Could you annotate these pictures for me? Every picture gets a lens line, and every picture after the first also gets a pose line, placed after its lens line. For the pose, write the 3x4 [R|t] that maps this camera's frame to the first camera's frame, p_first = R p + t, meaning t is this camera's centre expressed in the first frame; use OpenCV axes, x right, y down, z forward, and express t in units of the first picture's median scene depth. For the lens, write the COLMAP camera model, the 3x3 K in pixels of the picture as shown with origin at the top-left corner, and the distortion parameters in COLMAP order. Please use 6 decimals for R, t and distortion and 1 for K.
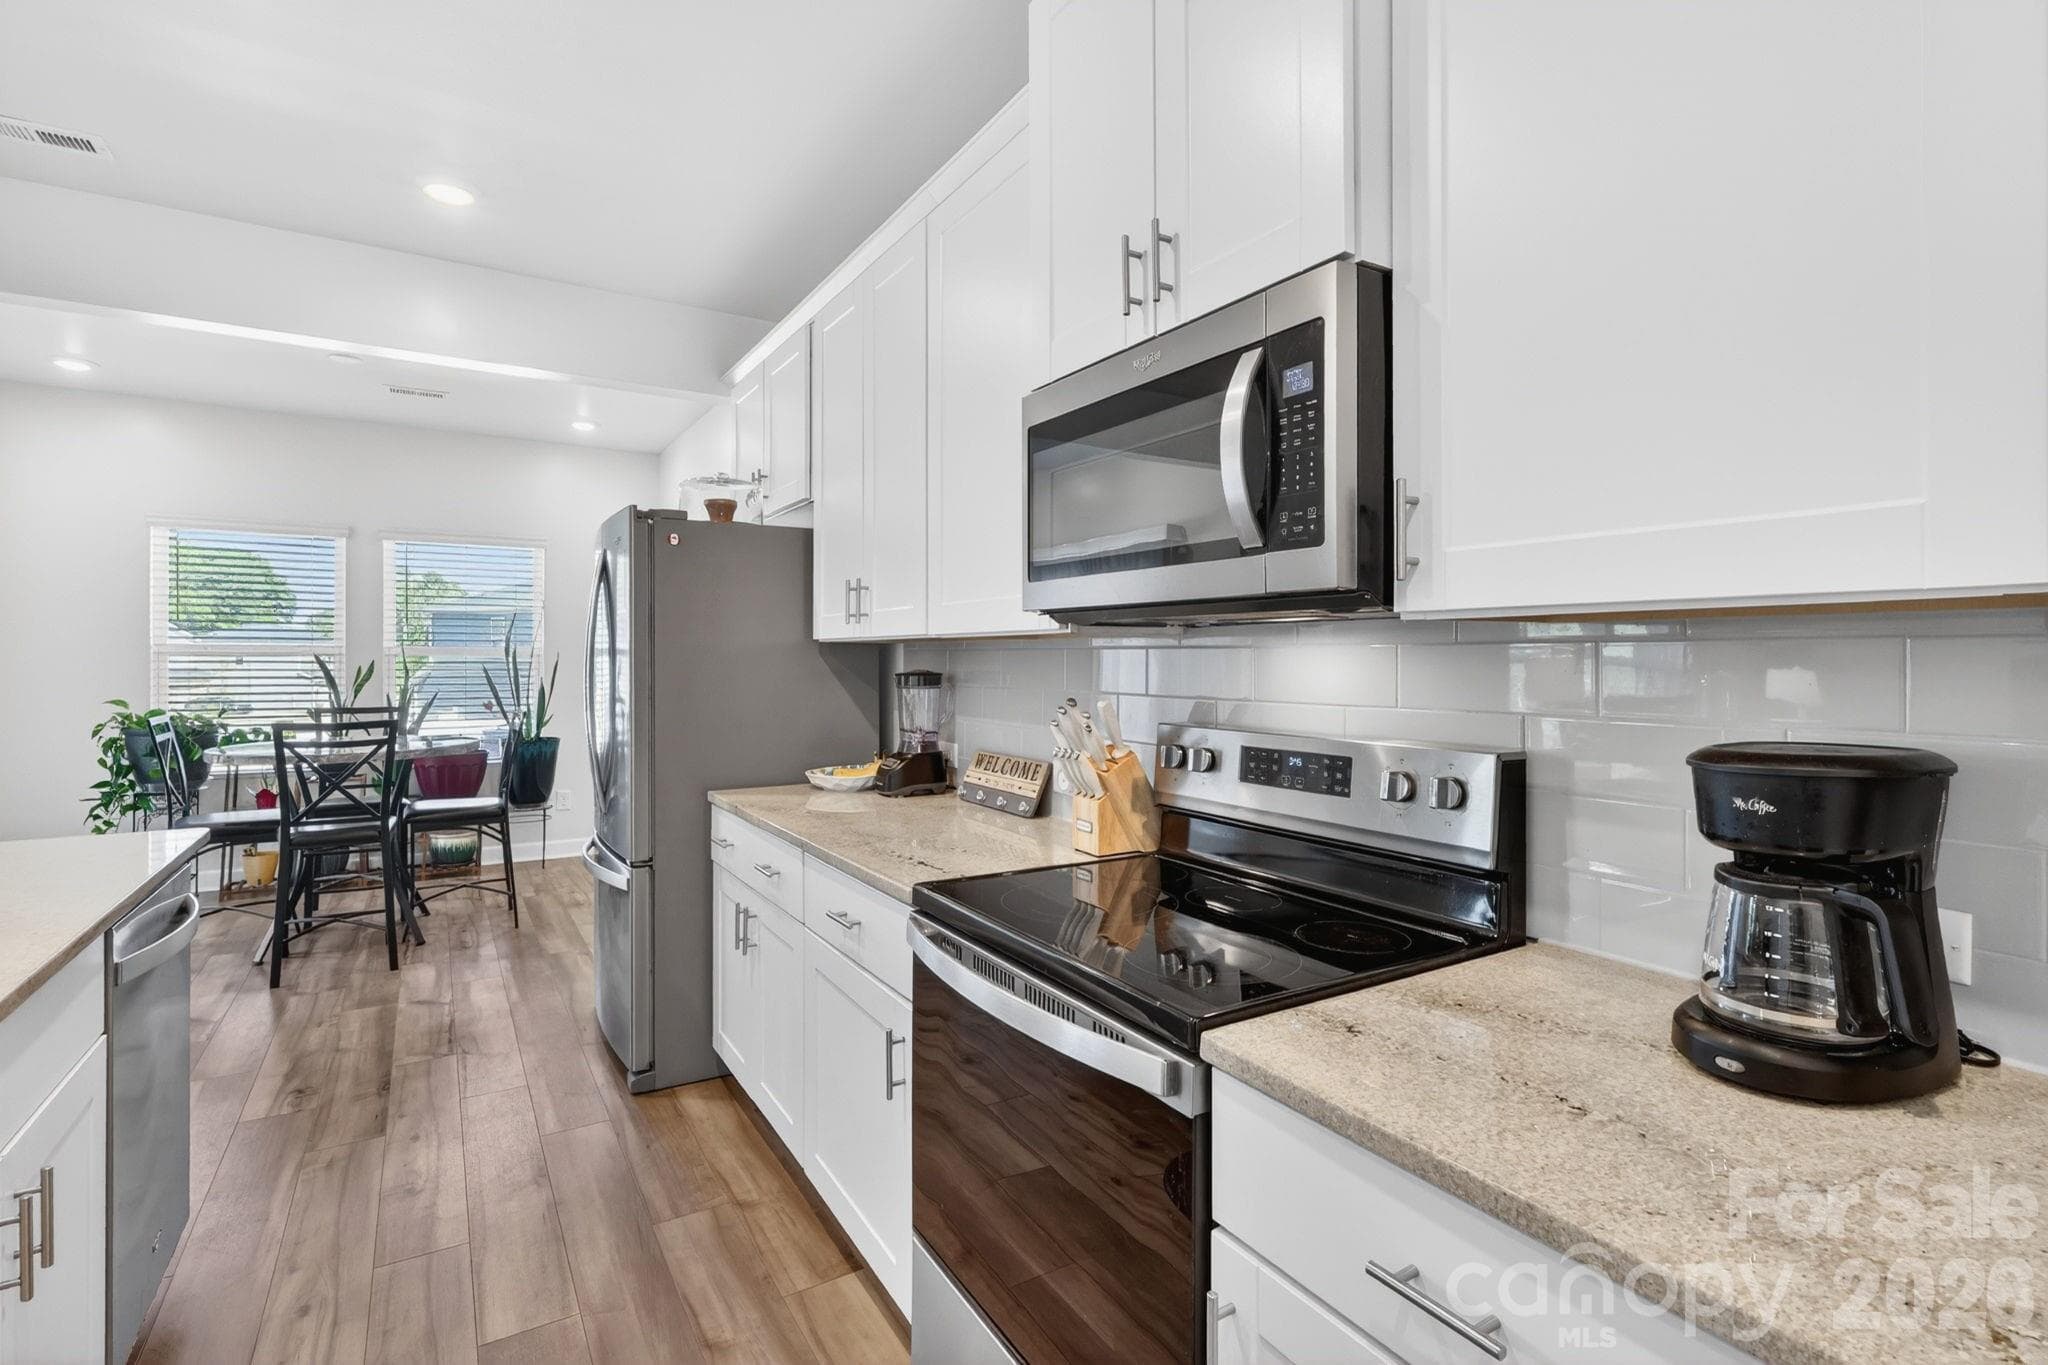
lens RADIAL K [[956.7, 0, 1033.1], [0, 956.7, 658.0], [0, 0, 1]] dist [-0.004759, -0.001417]
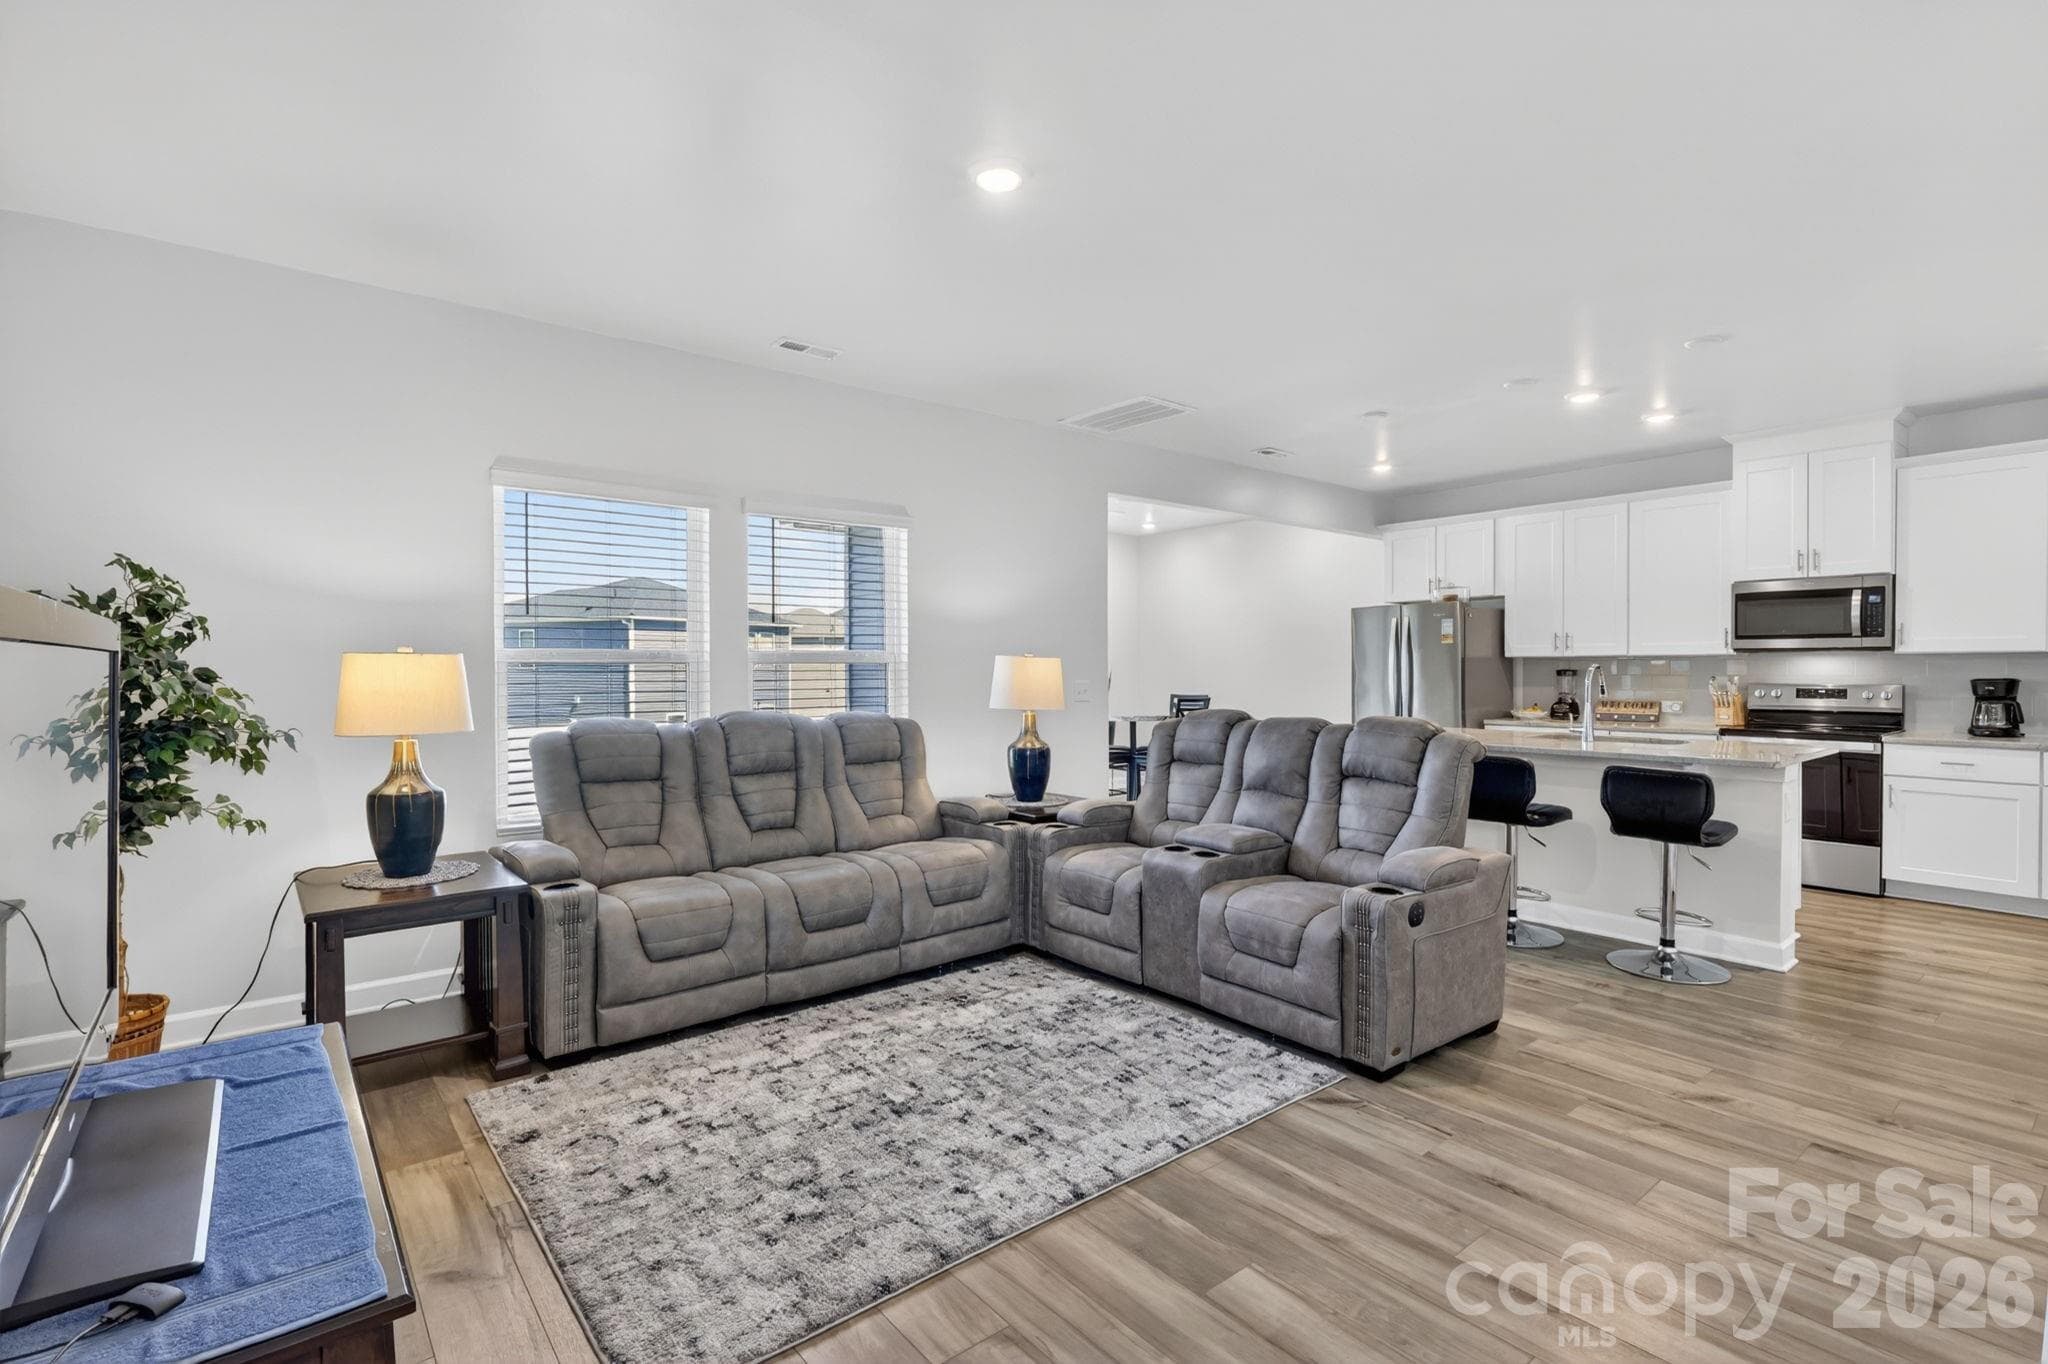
lens RADIAL K [[956.7, 0, 1036.8], [0, 956.7, 680.2], [0, 0, 1]] dist [-0.004759, -0.001417]
pose [[0.993484, -0.007738, 0.113713, -1.163562], [0.005887, 0.999845, 0.016606, -0.003686], [-0.113824, -0.015828, 0.993375, -0.836652]]
